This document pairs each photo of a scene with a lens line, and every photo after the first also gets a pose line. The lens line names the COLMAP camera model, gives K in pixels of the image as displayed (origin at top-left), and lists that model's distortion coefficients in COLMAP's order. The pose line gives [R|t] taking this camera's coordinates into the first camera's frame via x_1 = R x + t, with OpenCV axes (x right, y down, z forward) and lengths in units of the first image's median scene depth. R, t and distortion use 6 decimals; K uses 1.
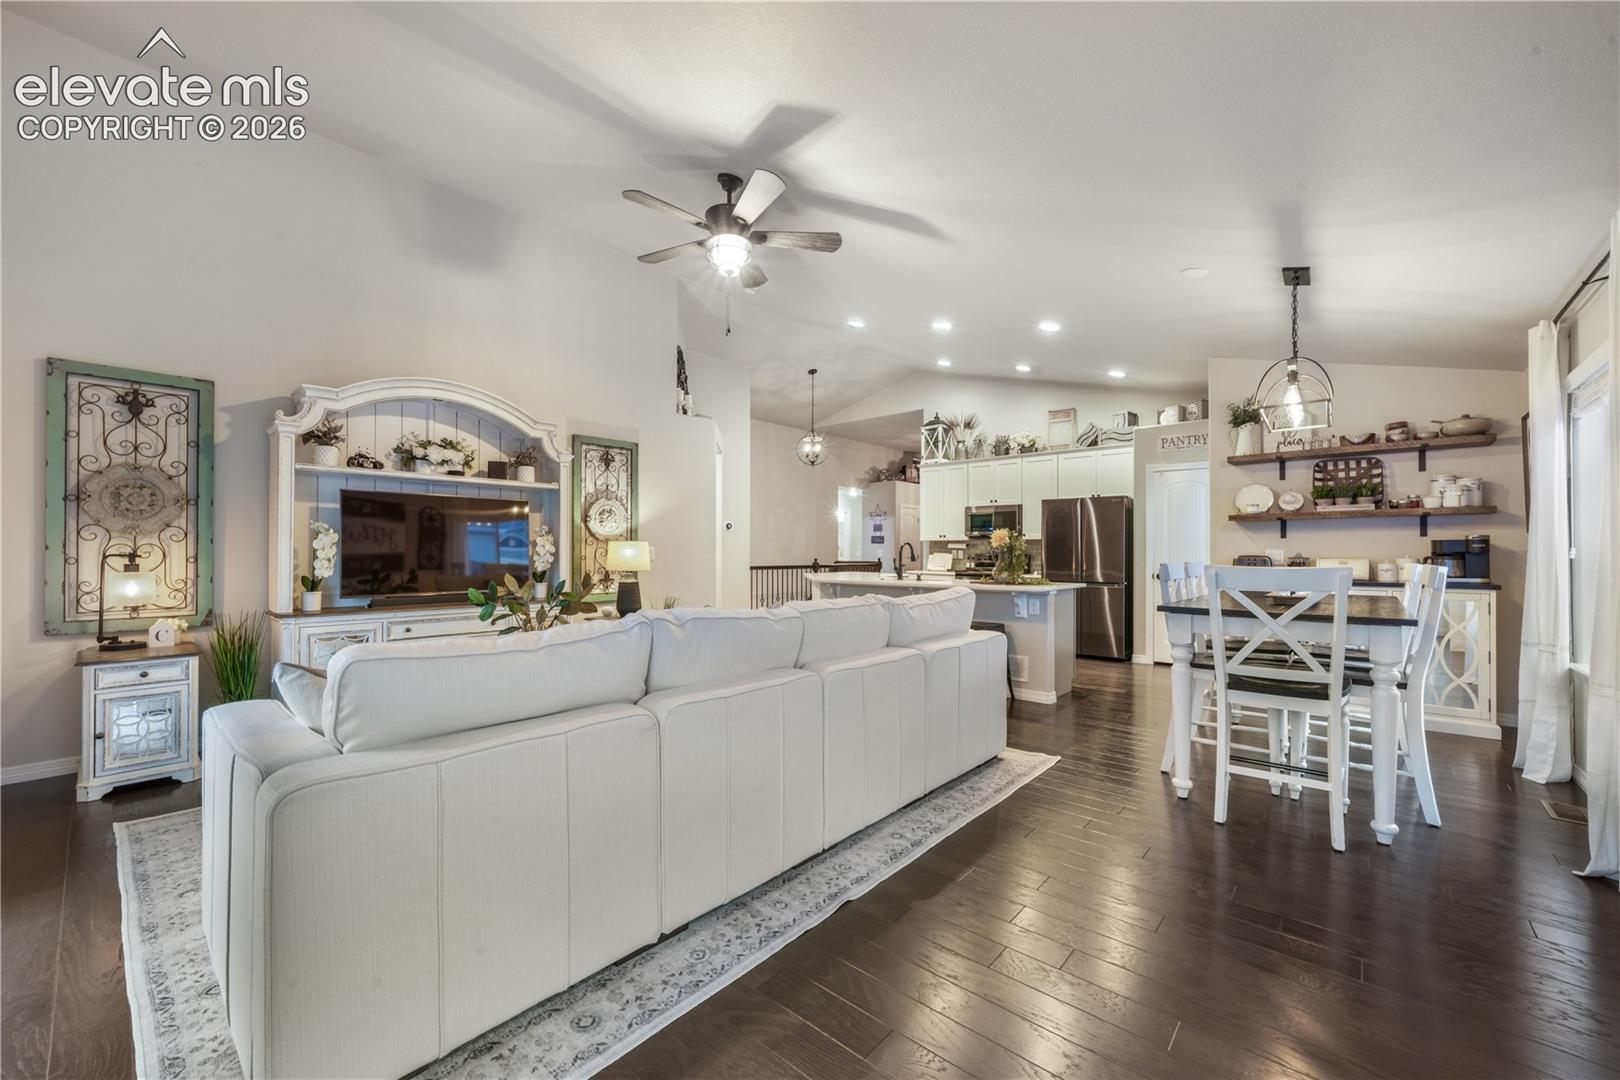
lens RADIAL K [[640.6, 0, 791.7], [0, 640.6, 542.3], [0, 0, 1]] dist [-0.008466, 0.000010]
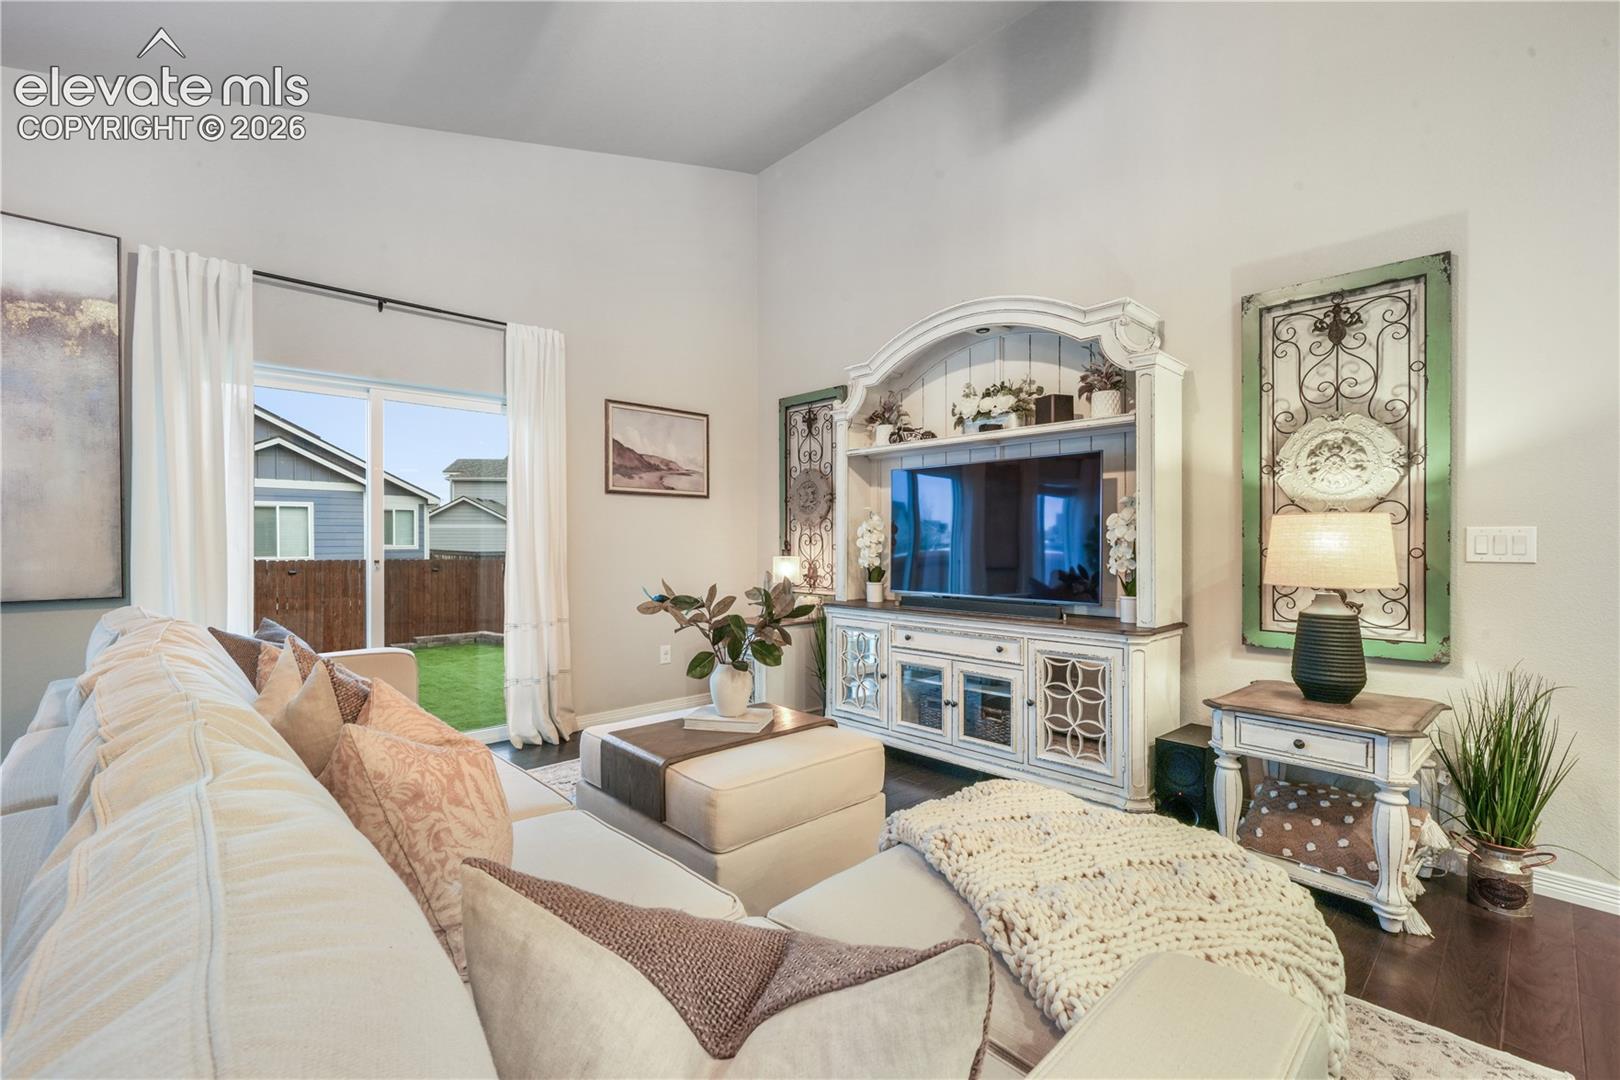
lens RADIAL K [[704.9, 0, 807.9], [0, 704.9, 542.3], [0, 0, 1]] dist [0.002303, 0.000952]
pose [[-0.068471, 0.004068, -0.997645, 0.232693], [0.018535, 0.999824, 0.002804, 0.010479], [0.997481, -0.018299, -0.068535, 0.752510]]
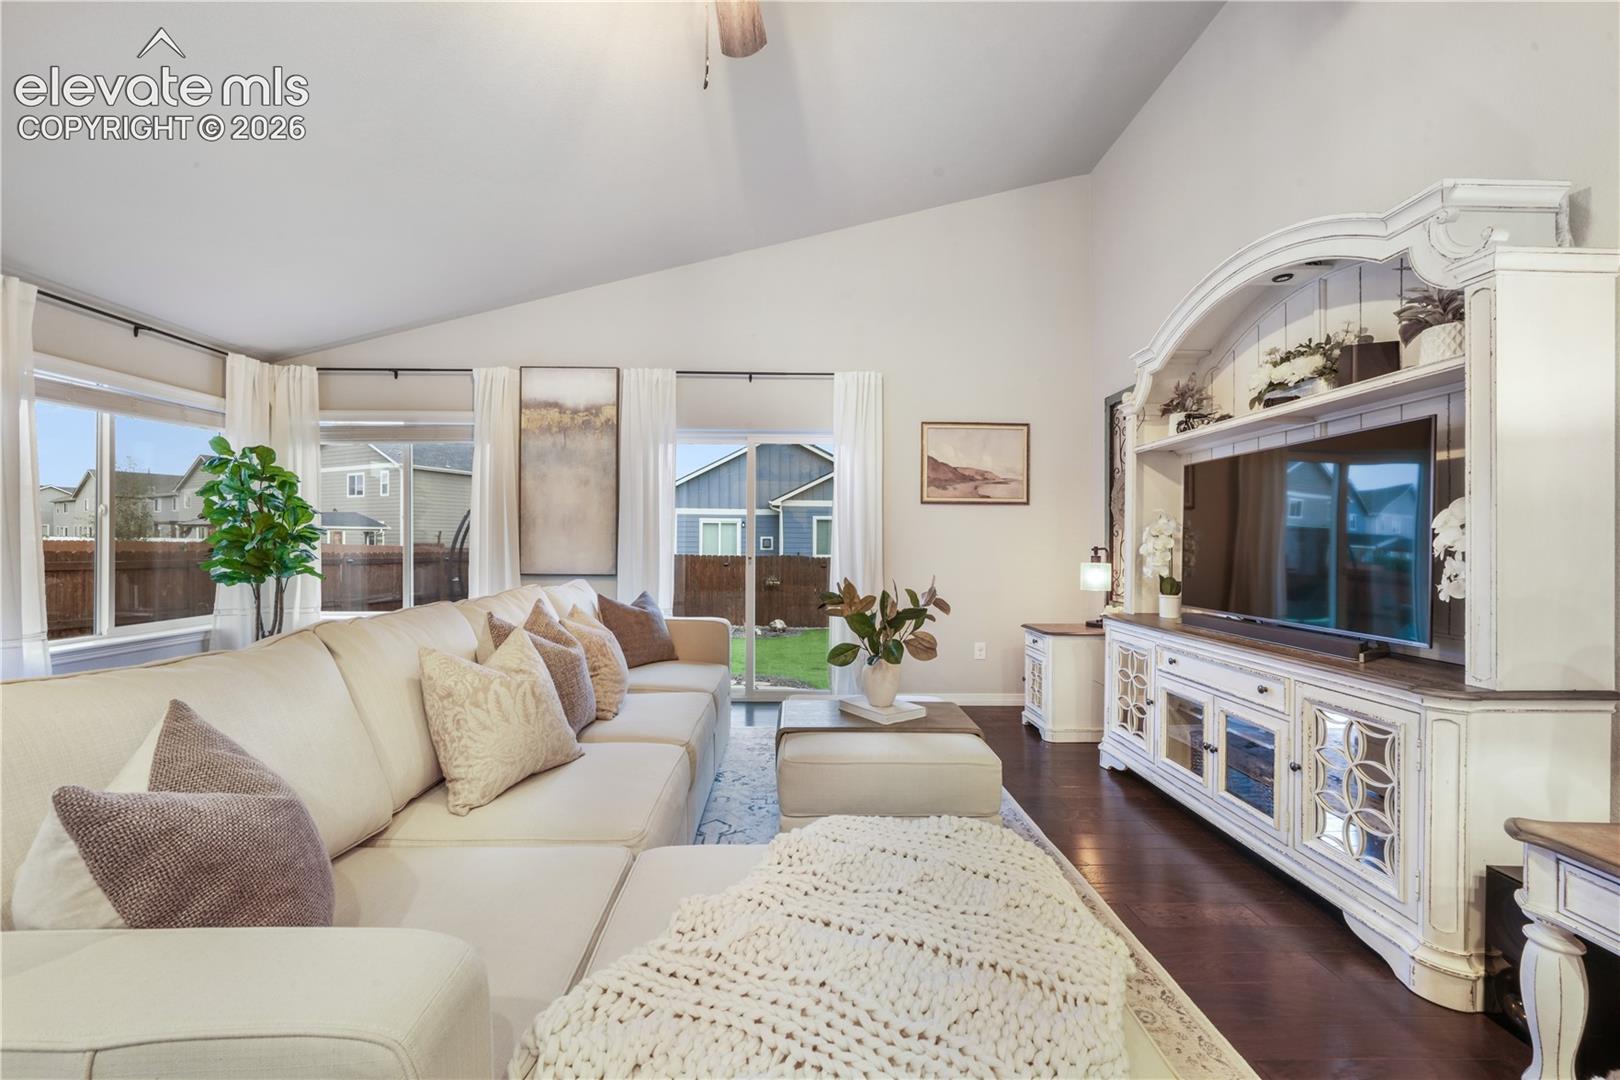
lens RADIAL K [[627.4, 0, 805.9], [0, 627.4, 539.6], [0, 0, 1]] dist [-0.010389, -0.000294]
pose [[-0.722805, -0.008202, -0.691003, 0.114732], [0.005755, 0.999823, -0.017888, 0.013940], [0.691028, -0.016907, -0.722630, 0.976167]]
